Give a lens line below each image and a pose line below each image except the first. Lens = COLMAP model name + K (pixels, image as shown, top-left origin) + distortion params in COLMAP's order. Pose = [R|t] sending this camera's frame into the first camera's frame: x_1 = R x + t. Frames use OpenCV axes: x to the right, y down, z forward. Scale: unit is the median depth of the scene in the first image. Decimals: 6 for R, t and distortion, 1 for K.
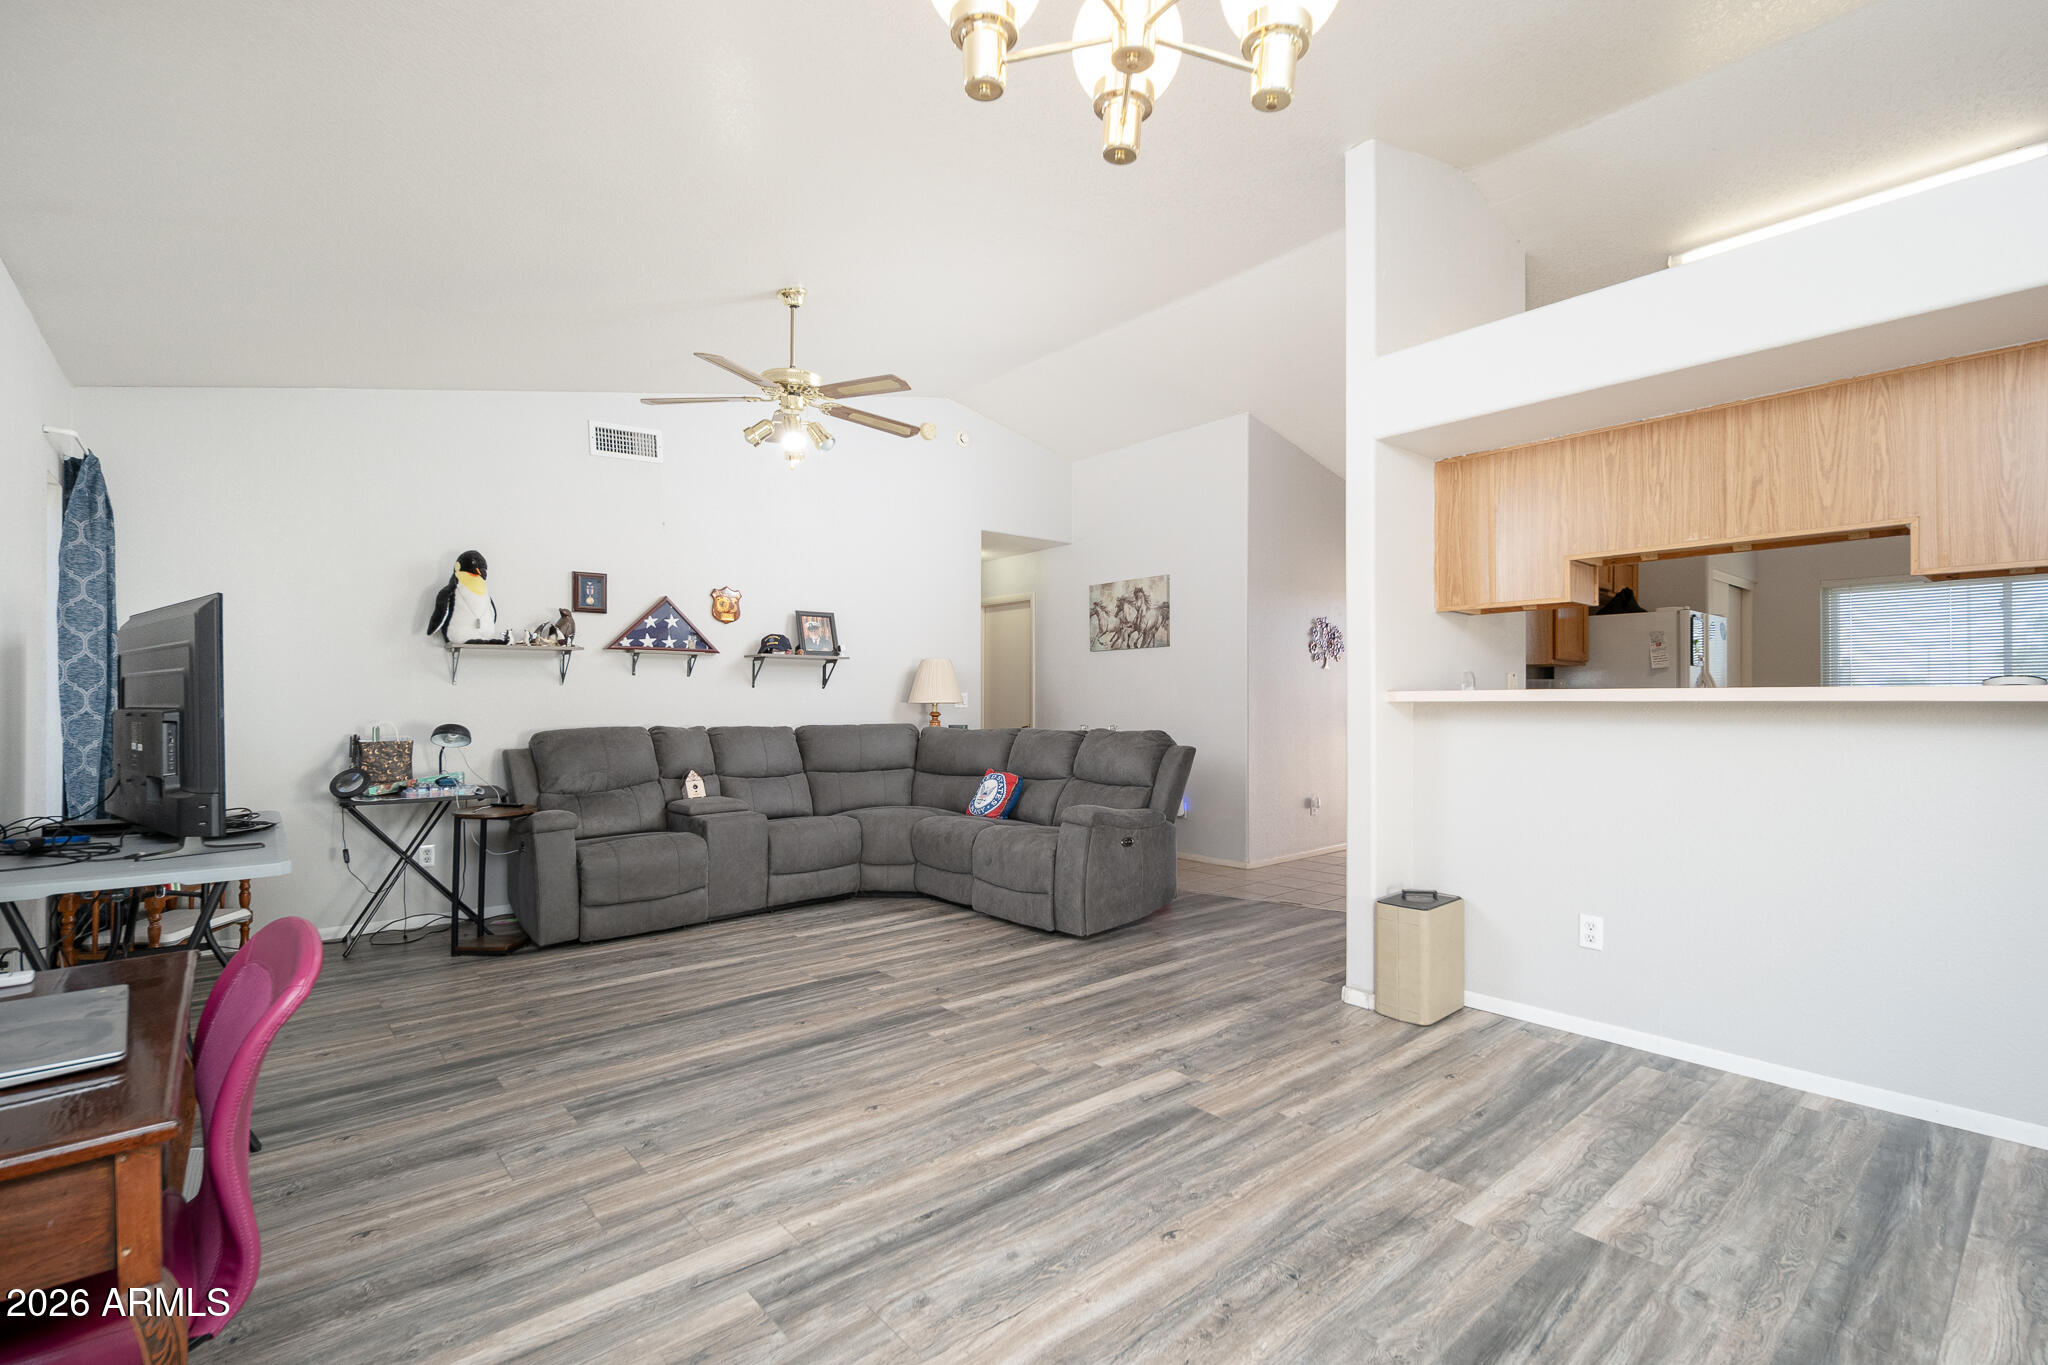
lens RADIAL K [[923.4, 0, 1025.1], [0, 923.4, 689.9], [0, 0, 1]] dist [0.002568, -0.000187]
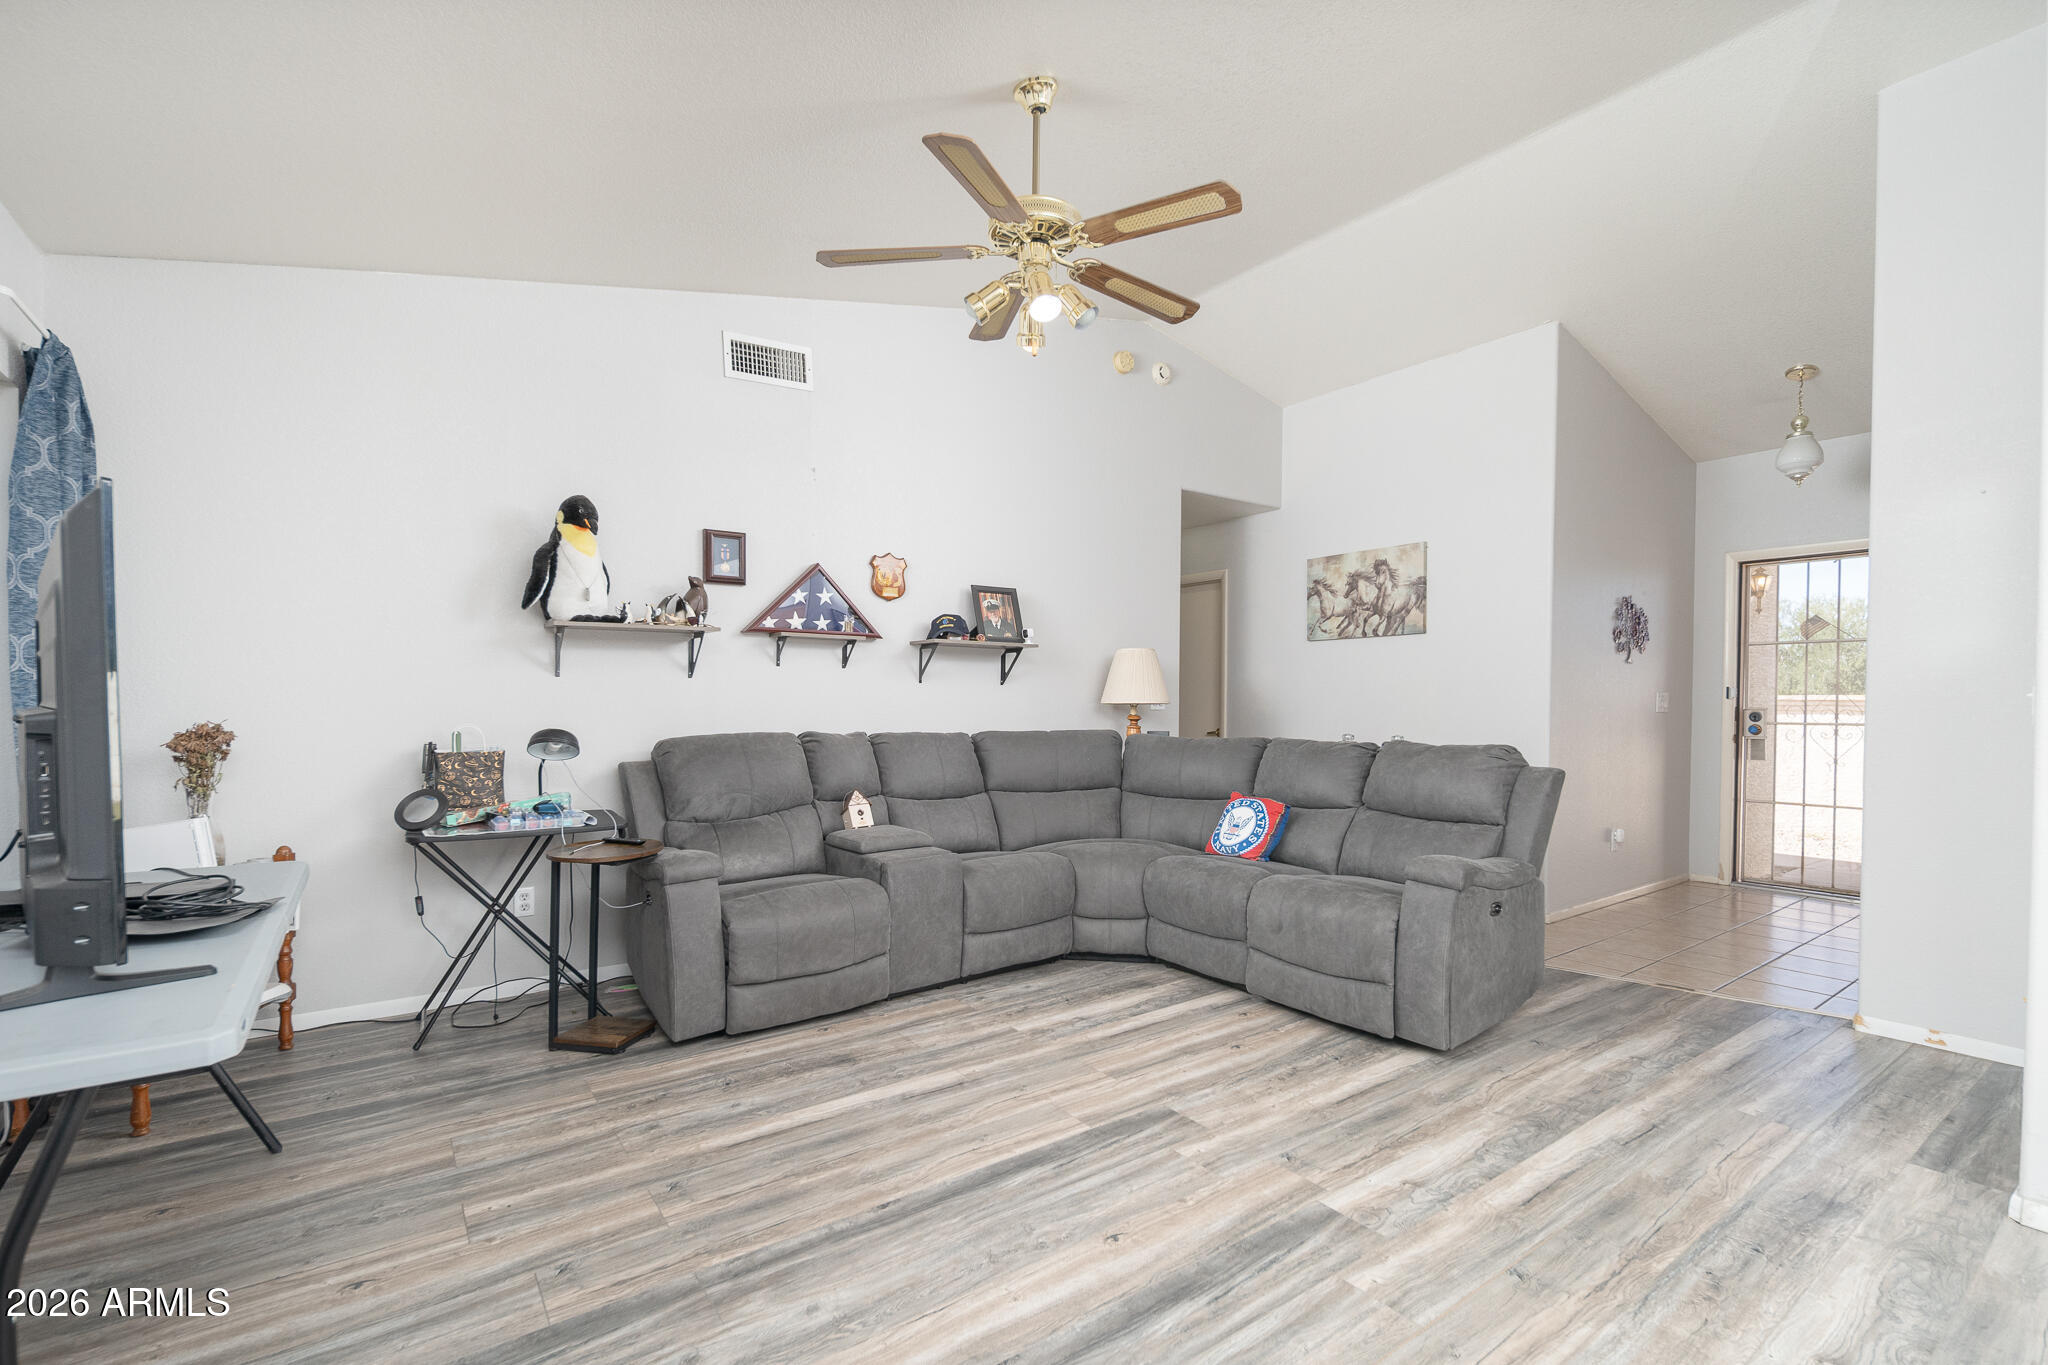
lens RADIAL K [[923.4, 0, 1027.3], [0, 923.4, 711.2], [0, 0, 1]] dist [0.002568, -0.000187]
pose [[0.996611, 0.006798, -0.081979, -0.183153], [-0.004914, 0.999720, 0.023157, 0.003645], [0.082114, -0.022675, 0.996365, 0.295930]]
